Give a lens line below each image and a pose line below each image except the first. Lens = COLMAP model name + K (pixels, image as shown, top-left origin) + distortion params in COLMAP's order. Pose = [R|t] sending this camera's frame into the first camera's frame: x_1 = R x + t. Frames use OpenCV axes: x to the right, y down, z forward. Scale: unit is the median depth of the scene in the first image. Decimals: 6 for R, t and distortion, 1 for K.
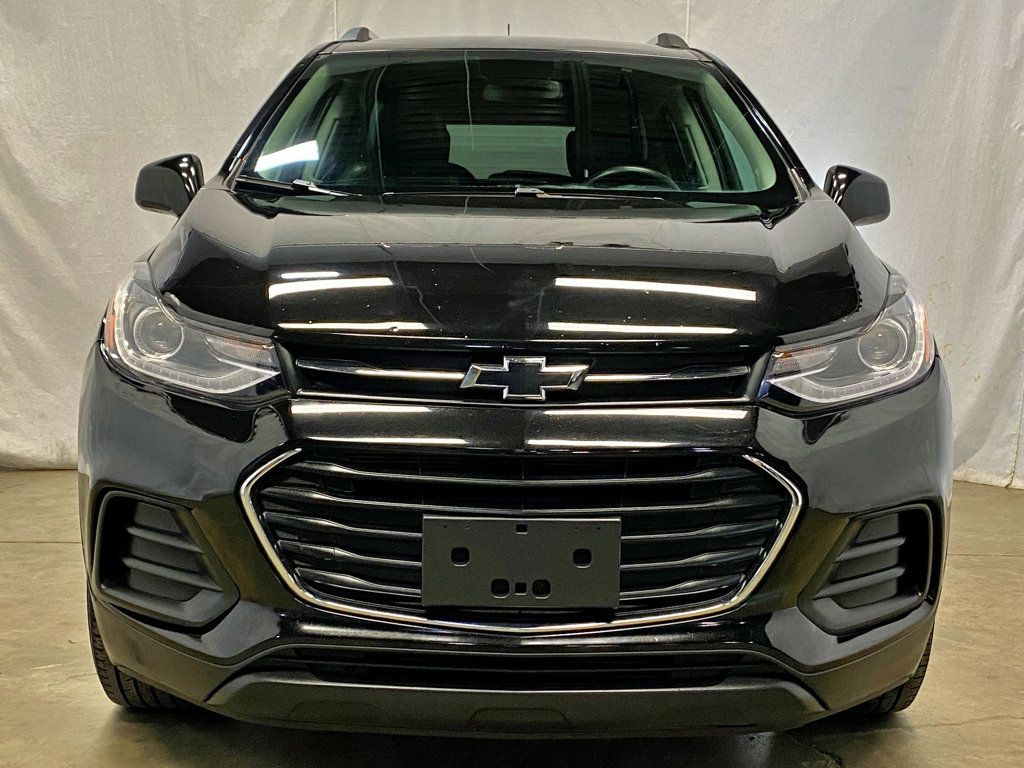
lens RADIAL K [[1417.2, 0, 512.0], [0, 1417.2, 384.0], [0, 0, 1]] dist [0.166362, -0.339250]
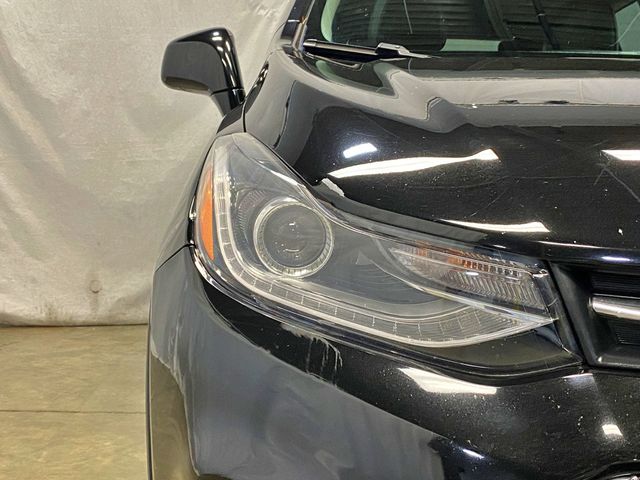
lens RADIAL K [[885.7, 0, 320.0], [0, 885.7, 240.0], [0, 0, 1]] dist [0.166362, -0.339250]
pose [[0.999724, 0.014753, 0.018273, -0.130775], [-0.014789, 0.999889, 0.001812, -0.019191], [-0.018244, -0.002082, 0.999831, 0.321456]]
